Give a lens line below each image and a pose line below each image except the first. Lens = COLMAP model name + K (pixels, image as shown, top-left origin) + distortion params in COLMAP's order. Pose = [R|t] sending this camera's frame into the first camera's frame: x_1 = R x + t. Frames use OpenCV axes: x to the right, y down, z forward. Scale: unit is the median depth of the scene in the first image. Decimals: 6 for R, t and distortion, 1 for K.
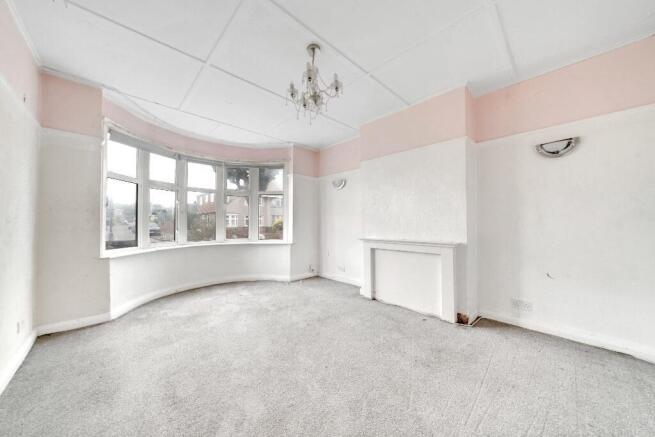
lens RADIAL K [[225.8, 0, 325.6], [0, 225.8, 220.6], [0, 0, 1]] dist [-0.000003, -0.000006]
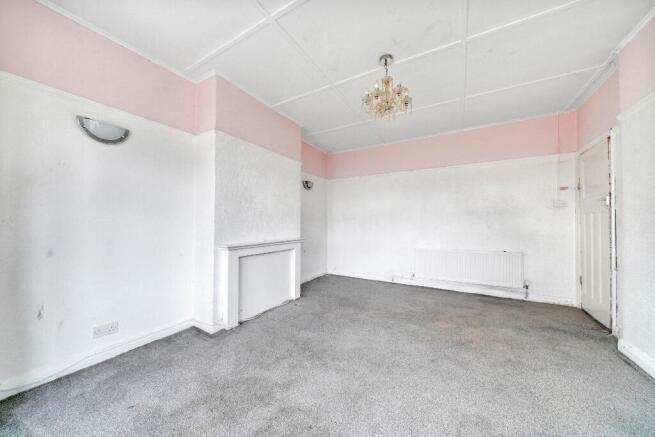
lens RADIAL K [[225.8, 0, 325.6], [0, 225.8, 220.6], [0, 0, 1]] dist [-0.000003, -0.000006]
pose [[-0.277470, 0.008370, 0.960698, -0.644453], [-0.017661, 0.999749, -0.013812, 0.006284], [-0.960572, -0.020799, -0.277252, 1.012674]]
